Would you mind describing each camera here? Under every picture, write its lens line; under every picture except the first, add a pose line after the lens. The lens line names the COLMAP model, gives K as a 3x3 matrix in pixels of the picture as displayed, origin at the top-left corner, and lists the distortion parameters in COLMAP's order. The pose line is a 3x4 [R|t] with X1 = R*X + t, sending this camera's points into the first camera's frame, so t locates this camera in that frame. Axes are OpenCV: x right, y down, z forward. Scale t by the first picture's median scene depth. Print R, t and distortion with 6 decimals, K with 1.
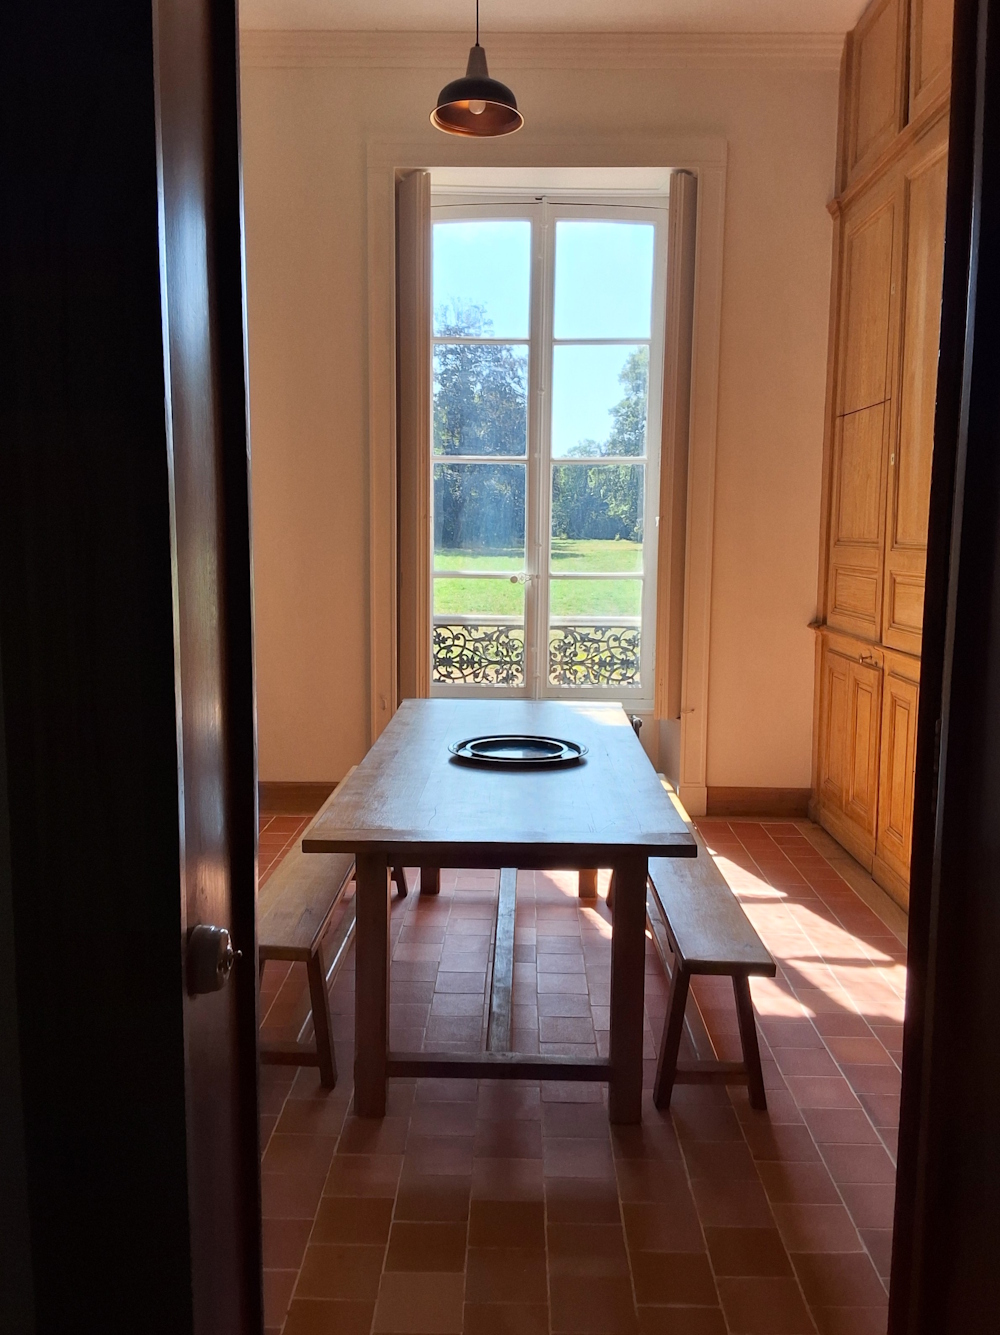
lens RADIAL K [[1136.5, 0, 507.5], [0, 1136.5, 663.3], [0, 0, 1]] dist [0.094279, 0.031697]
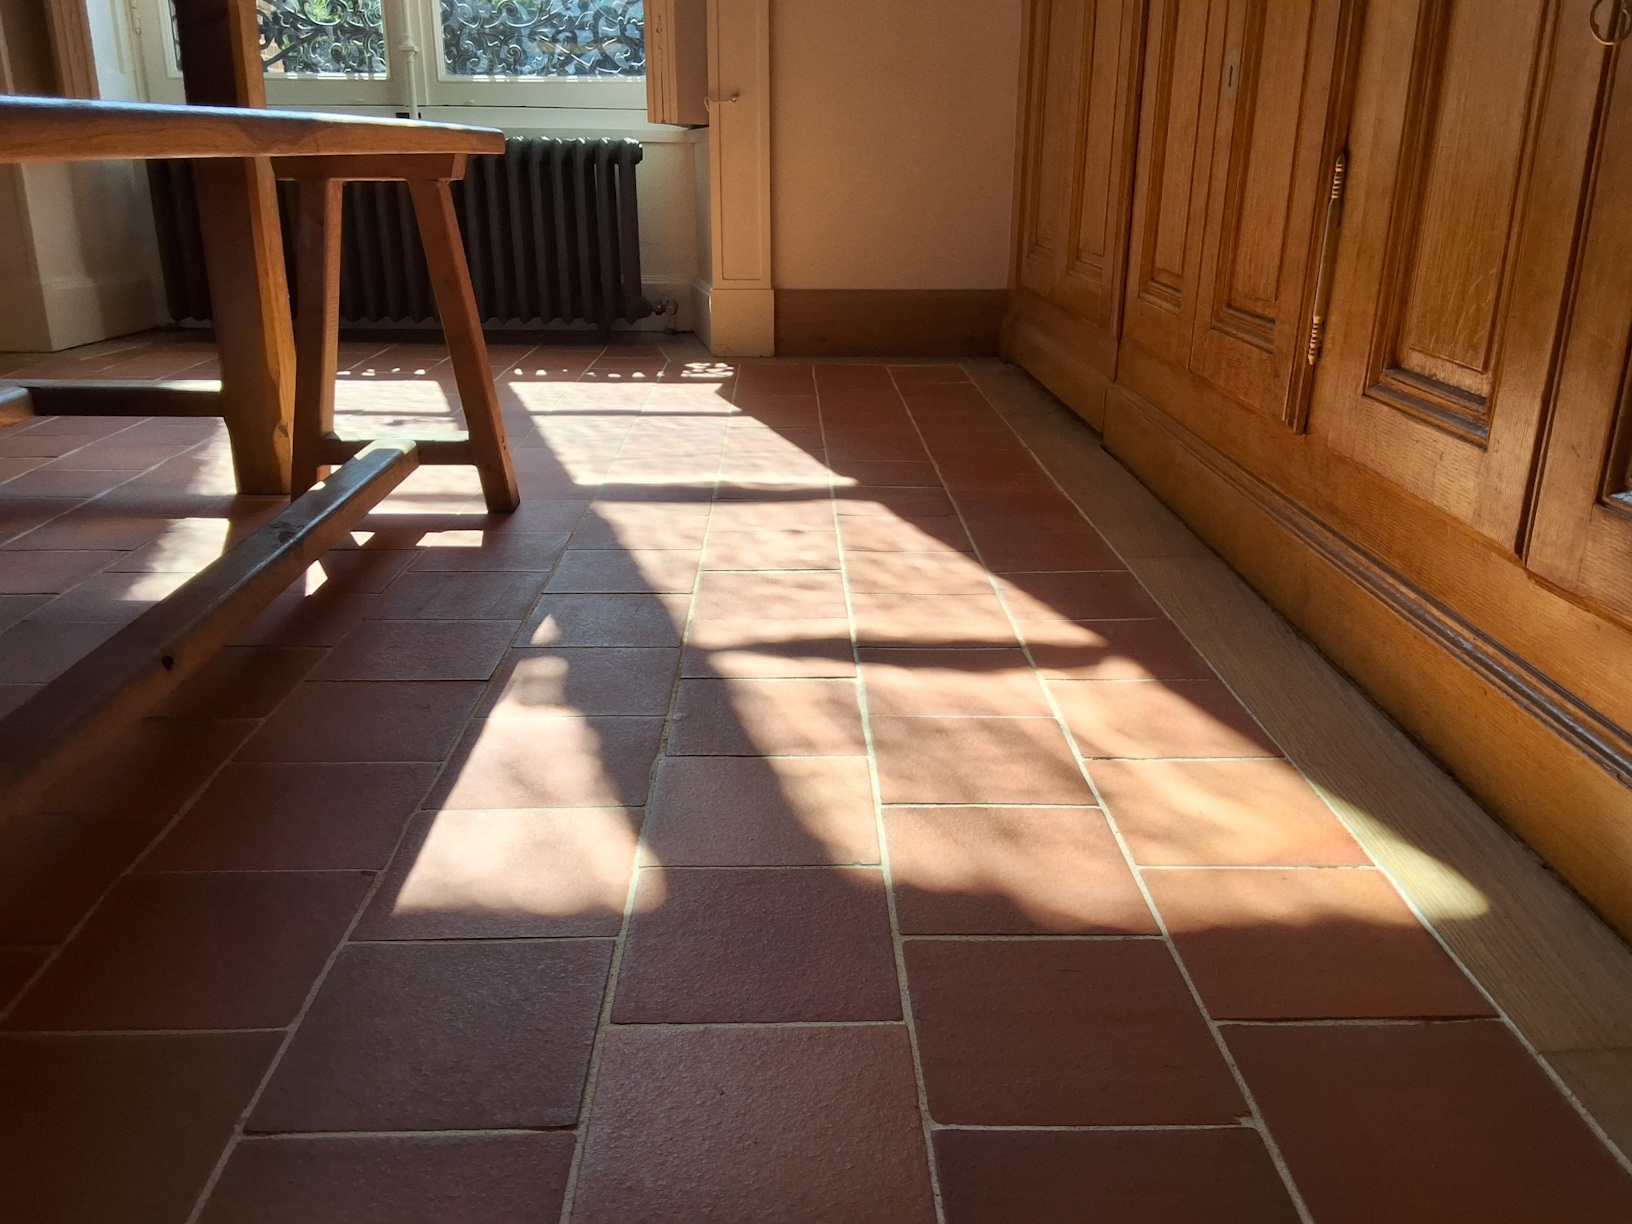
lens RADIAL K [[1389.3, 0, 809.2], [0, 1389.3, 604.3], [0, 0, 1]] dist [0.094279, 0.031697]
pose [[0.999198, -0.017705, 0.035926, 0.240275], [0.010160, 0.979694, 0.200241, 0.171786], [-0.038742, -0.199715, 0.979088, 0.645552]]
